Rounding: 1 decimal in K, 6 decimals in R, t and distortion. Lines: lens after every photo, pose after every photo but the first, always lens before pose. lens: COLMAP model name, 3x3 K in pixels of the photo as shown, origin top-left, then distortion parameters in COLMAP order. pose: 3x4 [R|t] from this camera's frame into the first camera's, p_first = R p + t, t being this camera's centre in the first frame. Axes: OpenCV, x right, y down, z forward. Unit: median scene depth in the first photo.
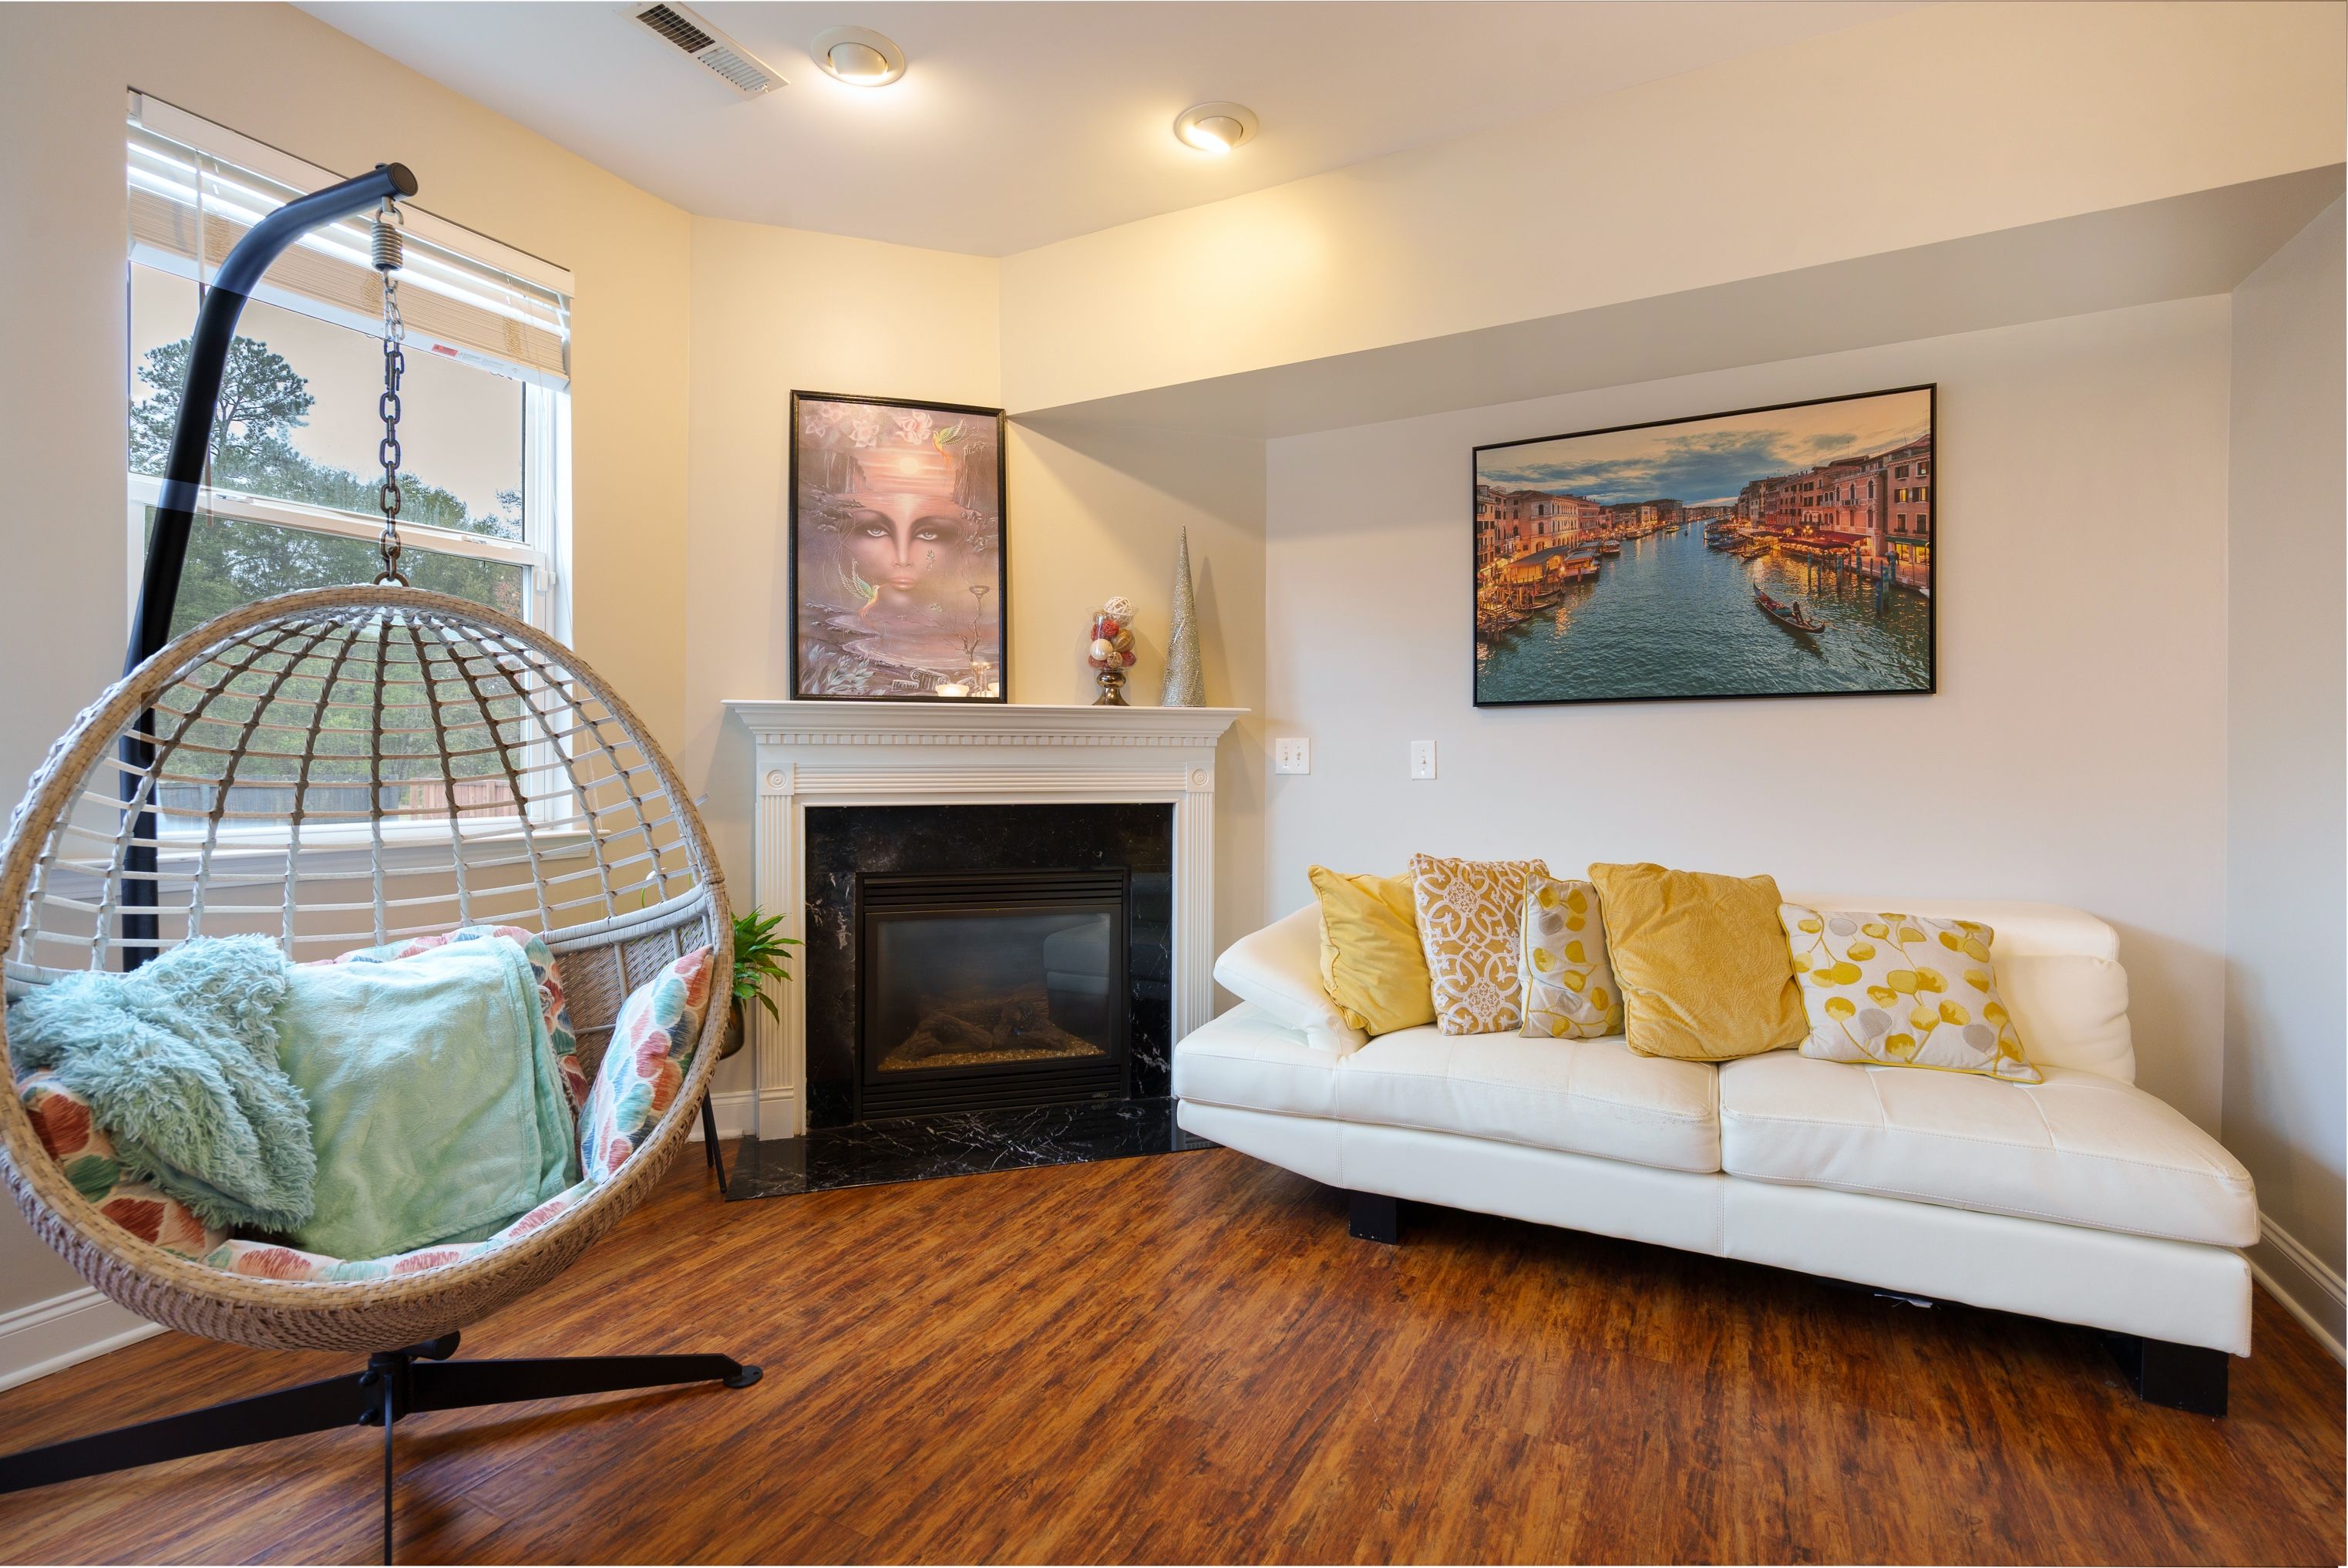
lens RADIAL K [[1064.3, 0, 1169.2], [0, 1064.3, 761.5], [0, 0, 1]] dist [-0.002657, -0.000374]
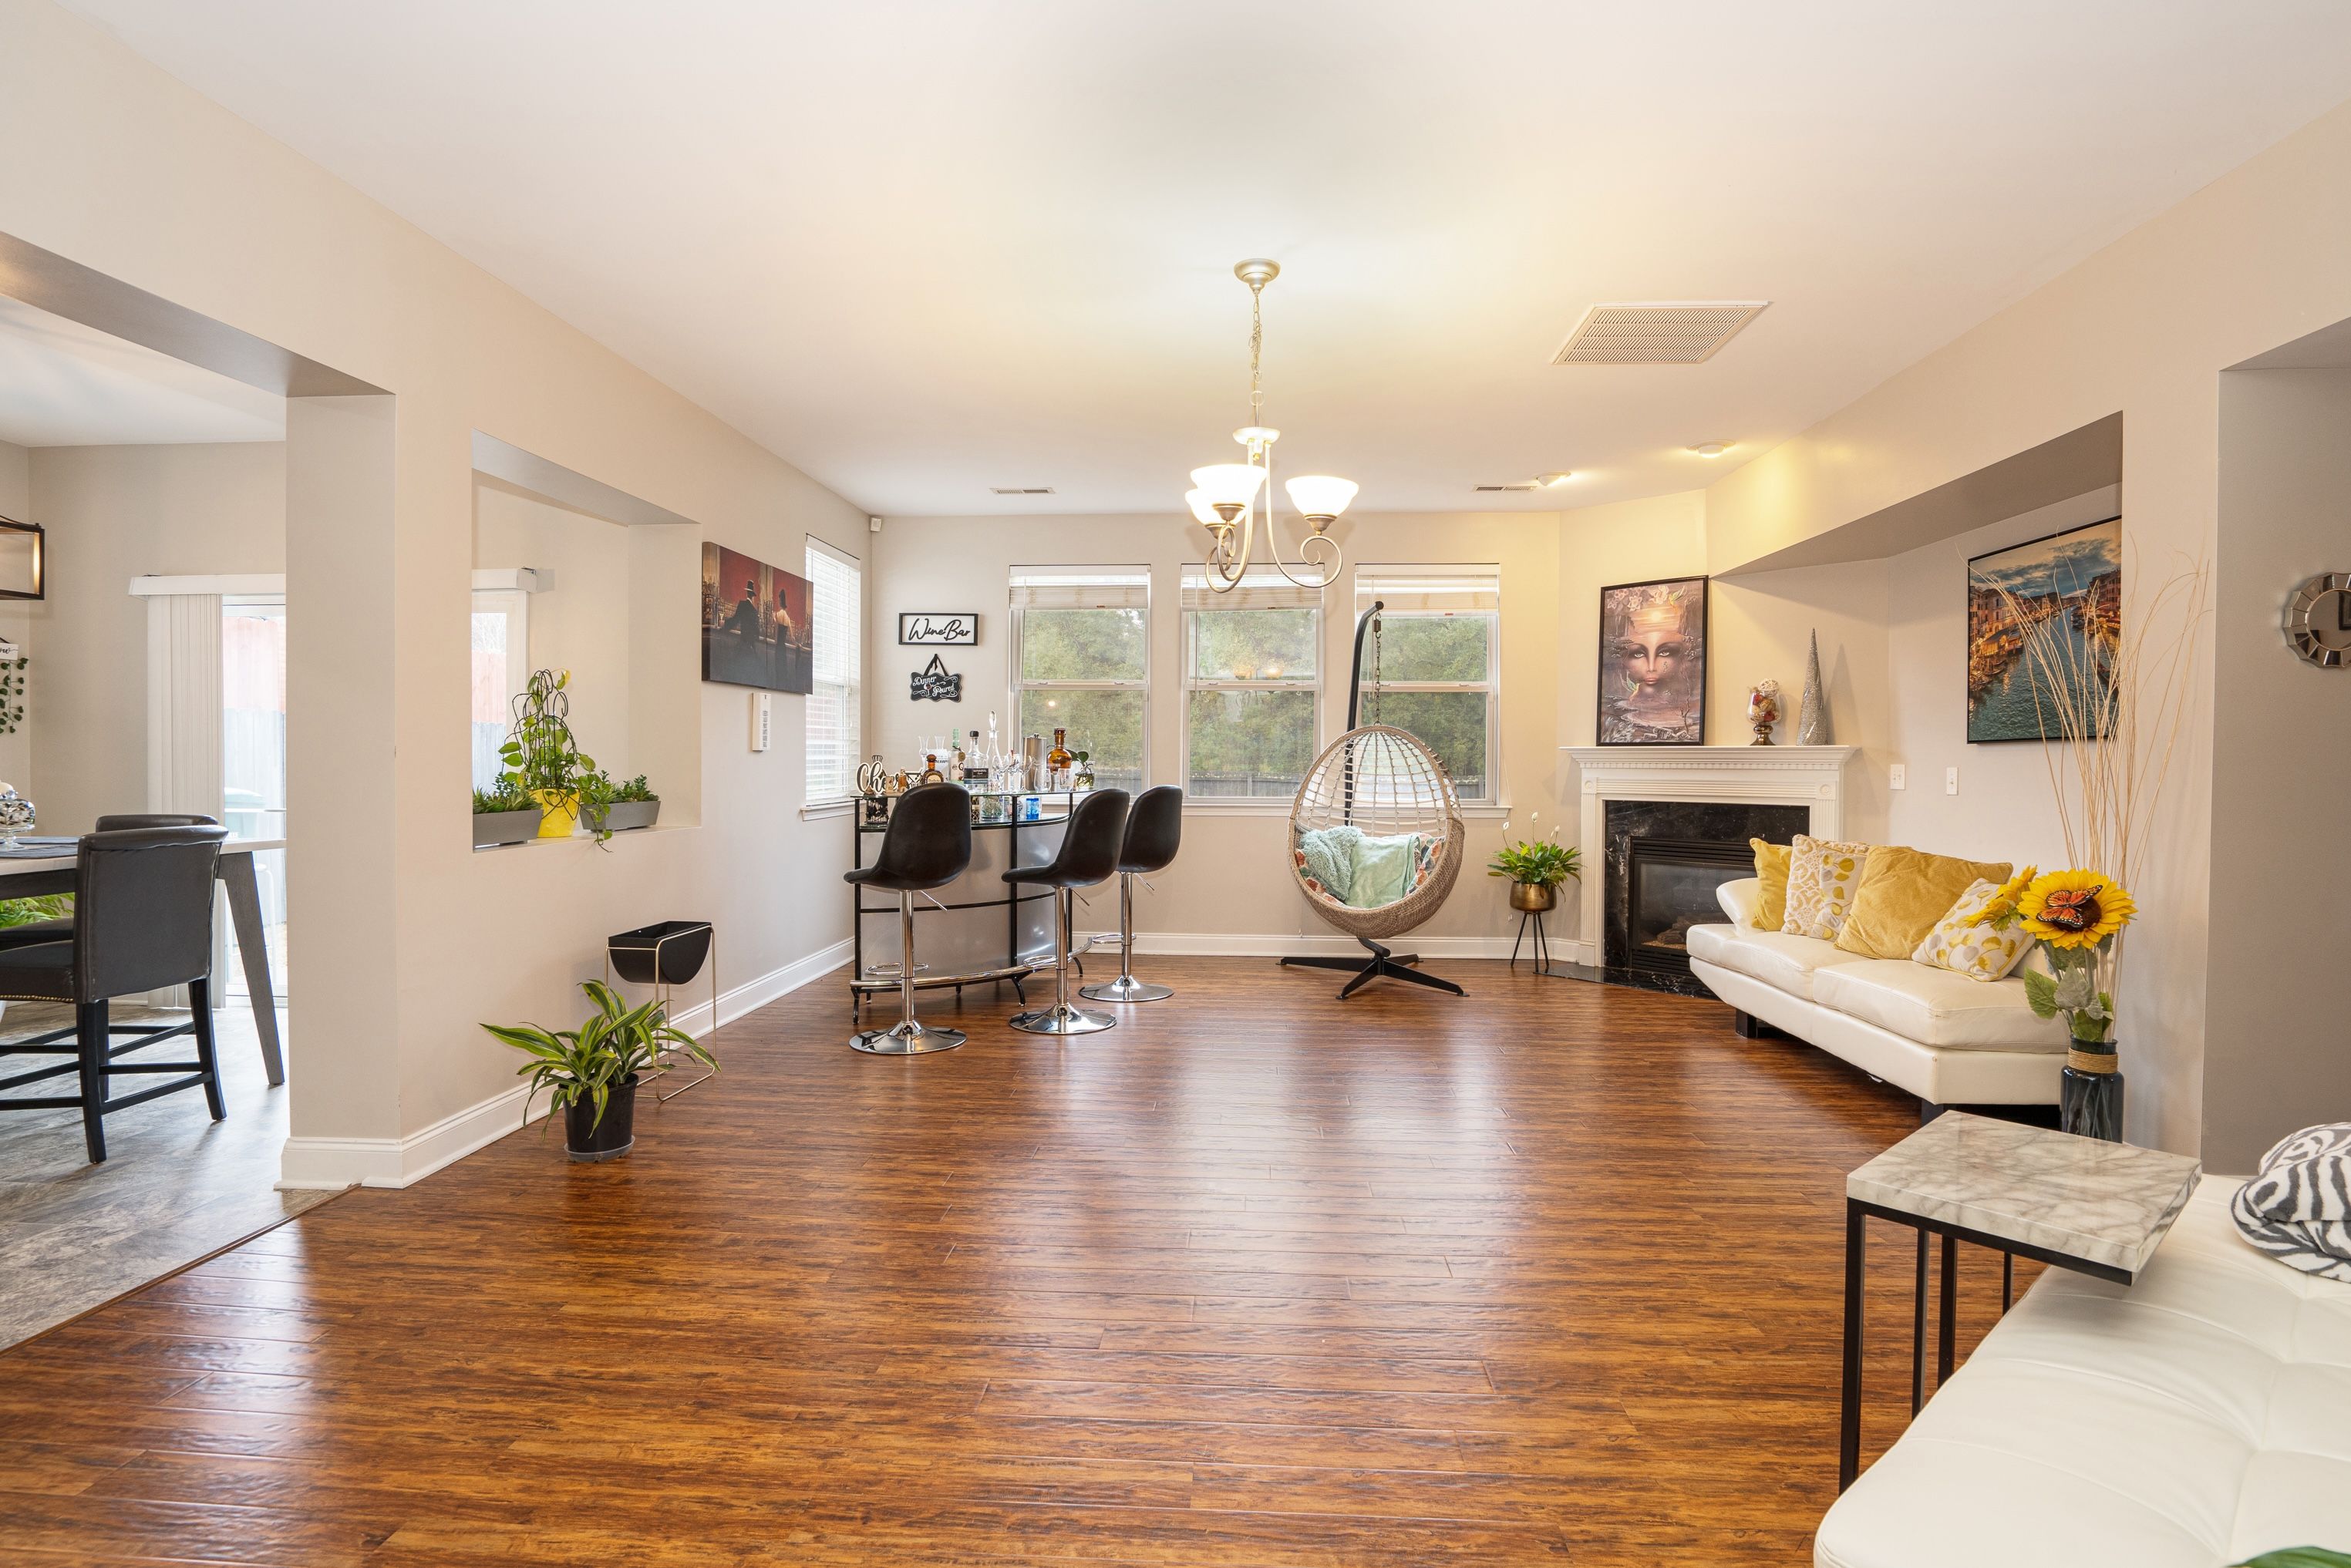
lens RADIAL K [[1108.8, 0, 1175.5], [0, 1108.8, 784.0], [0, 0, 1]] dist [-0.047030, 0.000054]
pose [[0.408458, 0.018538, -0.912589, 1.181570], [-0.002716, 0.999814, 0.019094, -0.023334], [0.912773, -0.005321, 0.408433, -0.546508]]
